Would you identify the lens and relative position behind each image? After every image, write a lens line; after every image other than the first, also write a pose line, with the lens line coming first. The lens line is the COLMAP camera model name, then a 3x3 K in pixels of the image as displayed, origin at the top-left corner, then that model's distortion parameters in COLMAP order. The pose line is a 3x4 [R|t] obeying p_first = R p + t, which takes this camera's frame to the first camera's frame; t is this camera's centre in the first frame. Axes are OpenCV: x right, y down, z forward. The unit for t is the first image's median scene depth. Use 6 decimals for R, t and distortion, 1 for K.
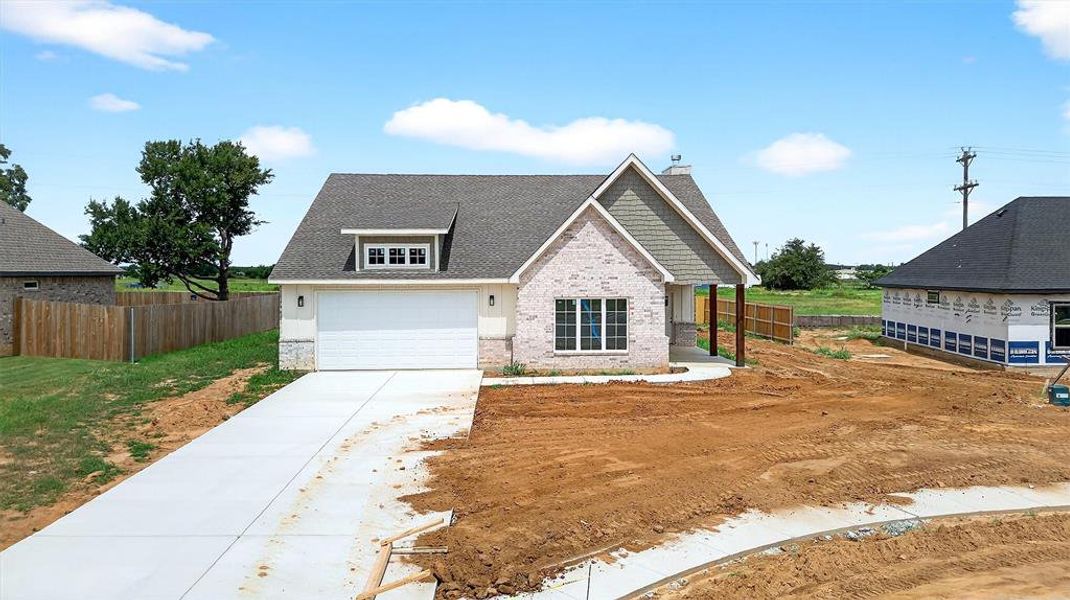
lens RADIAL K [[751.3, 0, 538.0], [0, 751.3, 292.7], [0, 0, 1]] dist [0.072656, -0.085590]
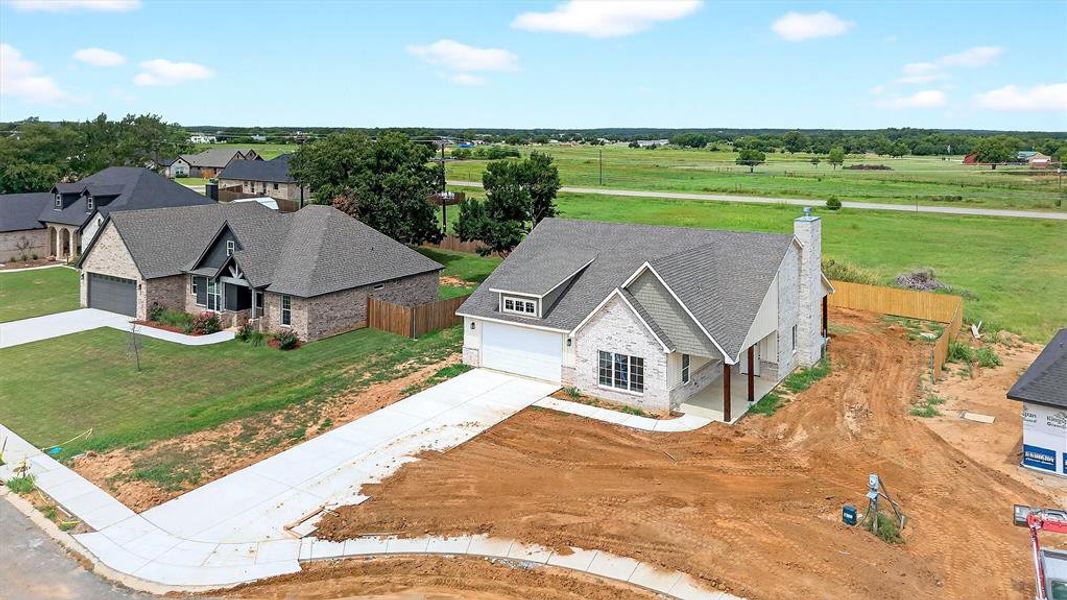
lens RADIAL K [[761.6, 0, 533.5], [0, 761.6, 205.0], [0, 0, 1]] dist [0.074219, -0.080467]
pose [[0.807361, 0.053153, -0.587659, 0.784619], [-0.018822, 0.997748, 0.064385, -0.370643], [0.589758, -0.040921, 0.806543, -0.286485]]
